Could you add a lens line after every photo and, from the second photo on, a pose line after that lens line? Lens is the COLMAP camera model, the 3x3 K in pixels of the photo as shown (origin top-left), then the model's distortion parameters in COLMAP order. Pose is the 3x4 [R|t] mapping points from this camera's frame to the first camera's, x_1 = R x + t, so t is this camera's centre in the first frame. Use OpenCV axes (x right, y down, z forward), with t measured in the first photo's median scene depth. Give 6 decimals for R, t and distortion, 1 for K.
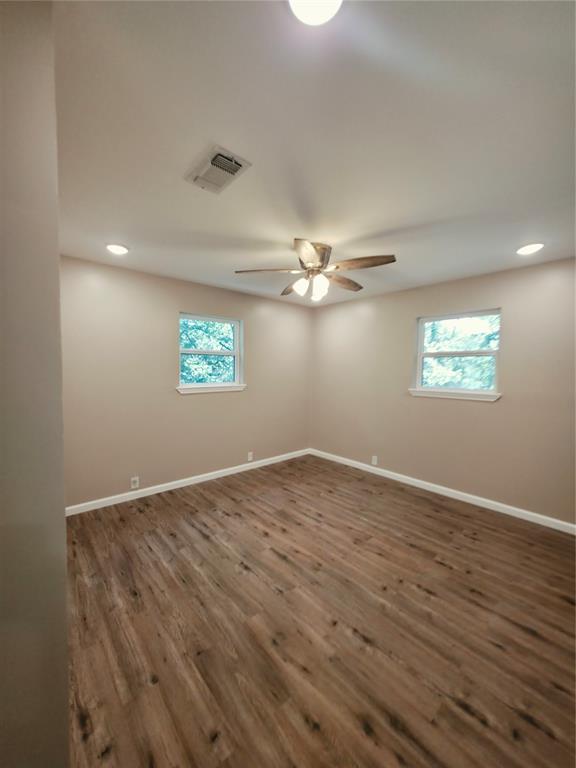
lens RADIAL K [[305.1, 0, 289.7], [0, 305.1, 390.5], [0, 0, 1]] dist [-0.002826, 0.000152]
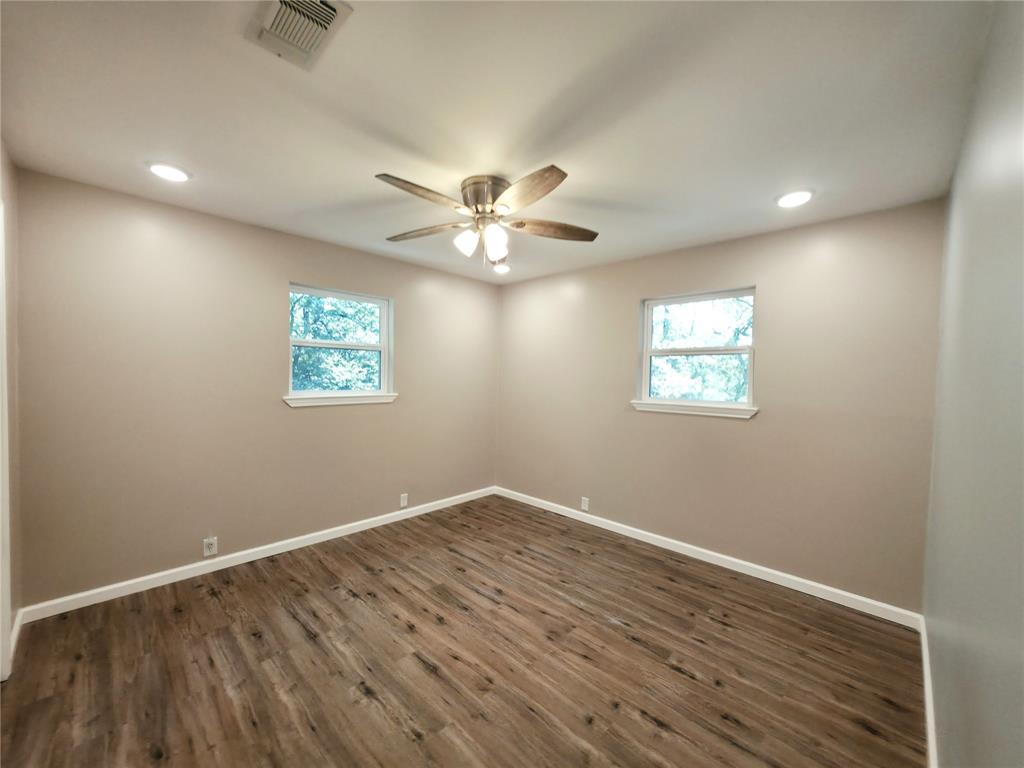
lens RADIAL K [[406.8, 0, 514.3], [0, 406.8, 384.7], [0, 0, 1]] dist [-0.002826, 0.000152]
pose [[0.996769, 0.009243, 0.079785, 0.058033], [-0.005510, 0.998885, -0.046878, 0.004157], [-0.080129, 0.046287, 0.995709, 0.105848]]
